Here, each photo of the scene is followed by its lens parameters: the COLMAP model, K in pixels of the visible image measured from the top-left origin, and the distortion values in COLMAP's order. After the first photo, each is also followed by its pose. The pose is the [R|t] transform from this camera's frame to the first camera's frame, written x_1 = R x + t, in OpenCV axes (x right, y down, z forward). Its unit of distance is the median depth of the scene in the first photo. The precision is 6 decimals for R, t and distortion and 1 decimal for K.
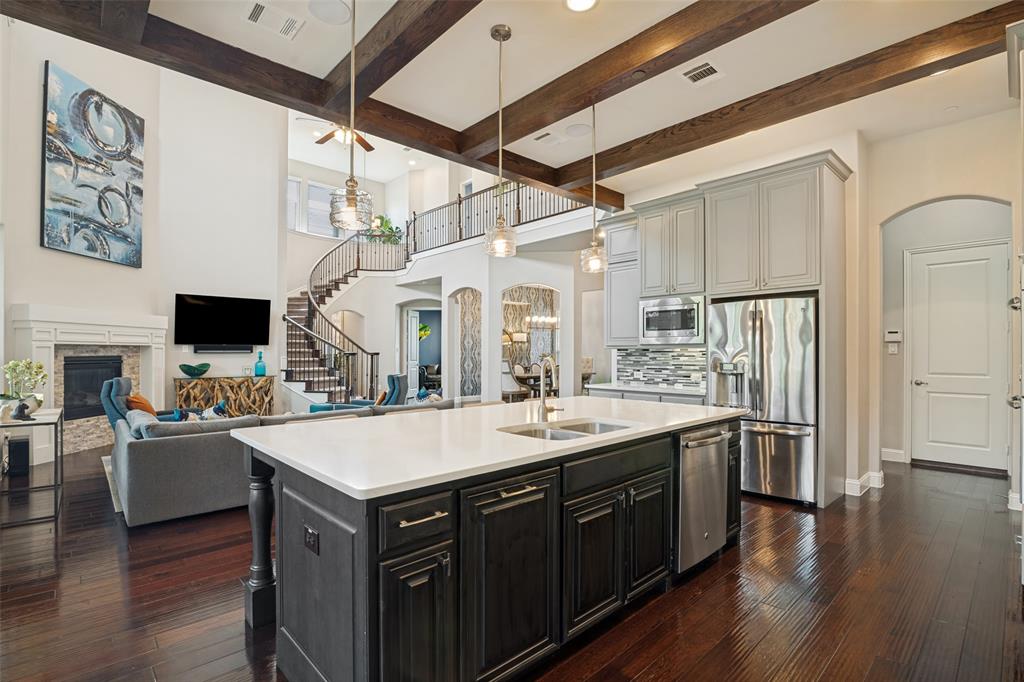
lens RADIAL K [[482.7, 0, 506.6], [0, 482.7, 349.7], [0, 0, 1]] dist [-0.020562, 0.000026]
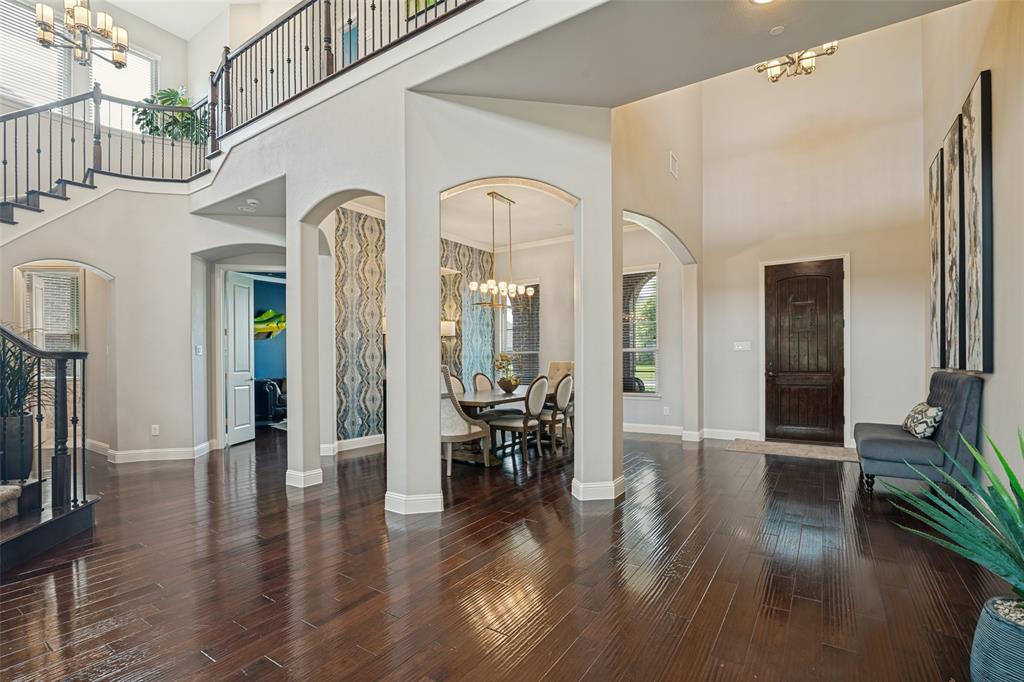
lens RADIAL K [[482.4, 0, 508.5], [0, 482.4, 361.7], [0, 0, 1]] dist [-0.019956, -0.000082]
pose [[0.971929, -0.010484, 0.235042, -0.067079], [0.008141, 0.999907, 0.010936, 0.016268], [-0.235135, -0.008716, 0.971924, 0.821090]]
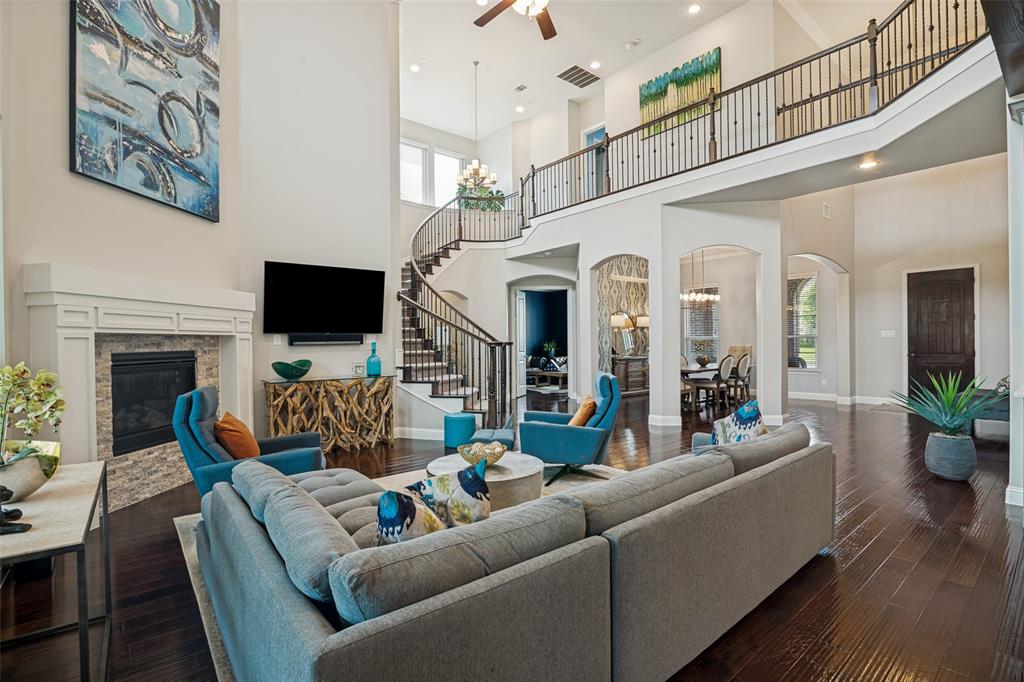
lens RADIAL K [[477.2, 0, 506.5], [0, 477.2, 344.4], [0, 0, 1]] dist [-0.020777, 0.000185]
pose [[0.997930, -0.011830, -0.063205, -0.312610], [0.012517, 0.999867, 0.010486, 0.001958], [0.063073, -0.011256, 0.997945, 0.345737]]
